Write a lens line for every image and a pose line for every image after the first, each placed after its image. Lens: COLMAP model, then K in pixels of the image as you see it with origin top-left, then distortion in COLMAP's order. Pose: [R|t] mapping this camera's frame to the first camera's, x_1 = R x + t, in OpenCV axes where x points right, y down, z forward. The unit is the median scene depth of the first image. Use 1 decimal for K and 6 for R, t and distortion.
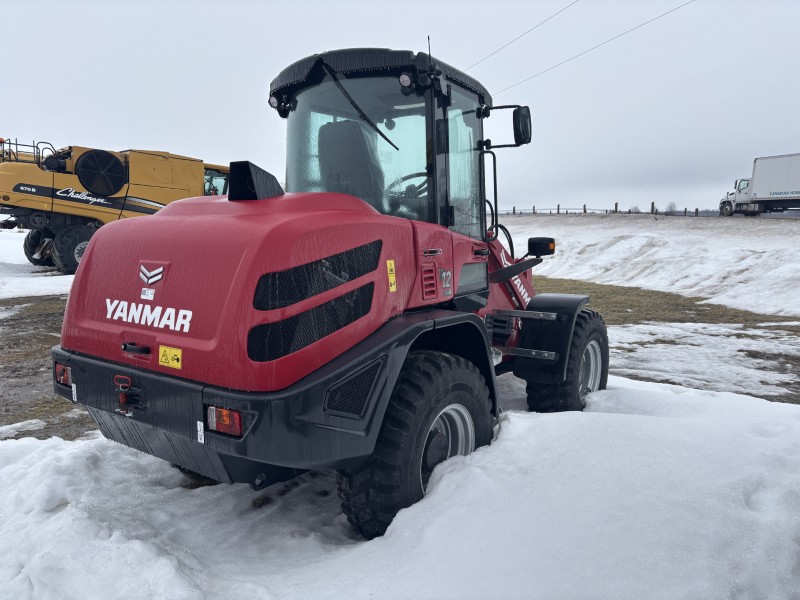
lens RADIAL K [[601.4, 0, 404.5], [0, 601.4, 303.8], [0, 0, 1]] dist [0.007898, -0.003883]
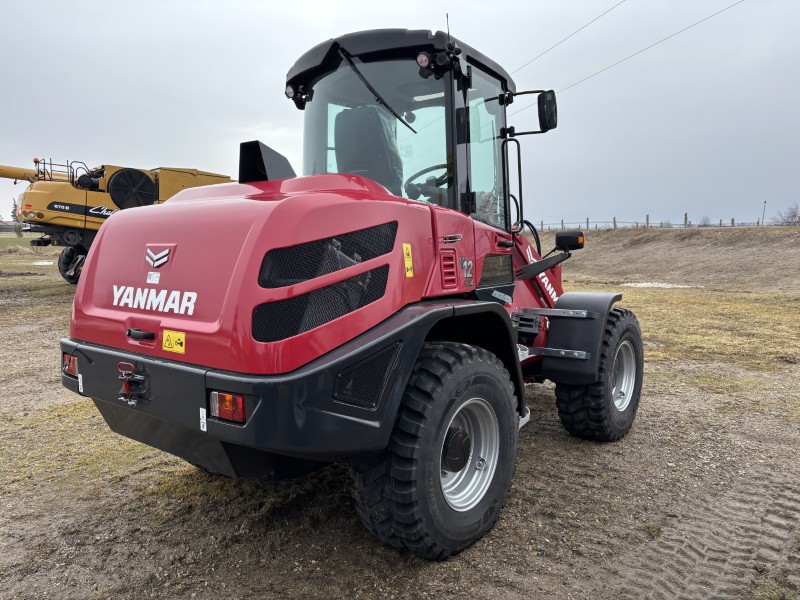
lens RADIAL K [[608.2, 0, 400.0], [0, 608.2, 300.0], [0, 0, 1]] dist [0.000631, 0.000451]
pose [[0.998661, -0.003669, -0.051598, 0.013072], [0.001892, 0.999404, -0.034454, 0.042928], [0.051693, 0.034311, 0.998073, 0.043216]]
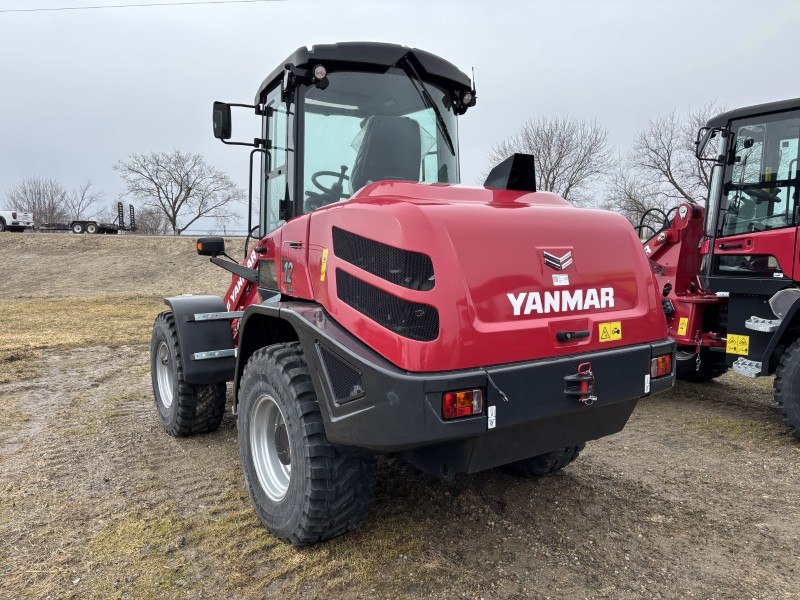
lens RADIAL K [[601.4, 0, 404.5], [0, 601.4, 303.8], [0, 0, 1]] dist [0.007898, -0.003883]
pose [[0.342684, -0.094010, 0.934735, -1.154848], [0.122827, 0.990923, 0.054631, -0.050325], [-0.931387, 0.096089, 0.351120, 0.723902]]
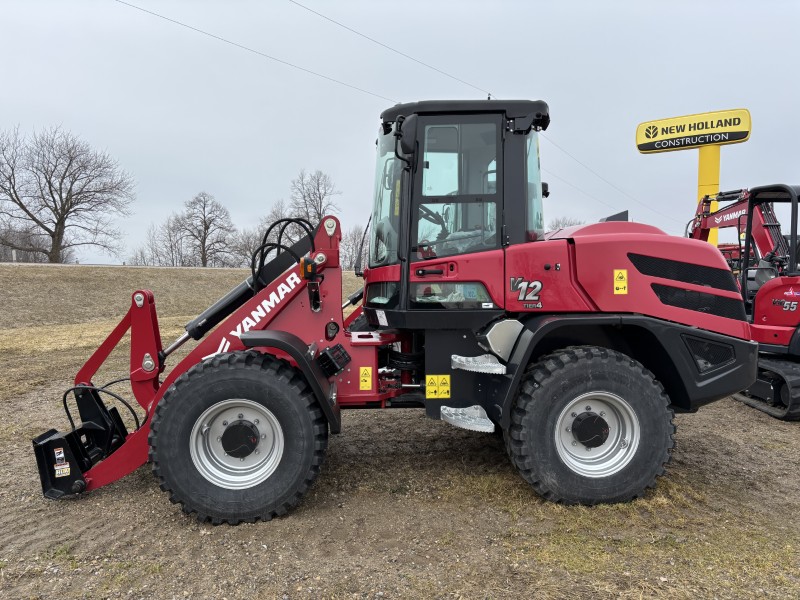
lens RADIAL K [[601.4, 0, 404.5], [0, 601.4, 303.8], [0, 0, 1]] dist [0.007898, -0.003883]
pose [[-0.630440, -0.046921, 0.774819, -1.009274], [0.098730, 0.985218, 0.139994, -0.232673], [-0.769934, 0.164756, -0.616488, 2.159785]]
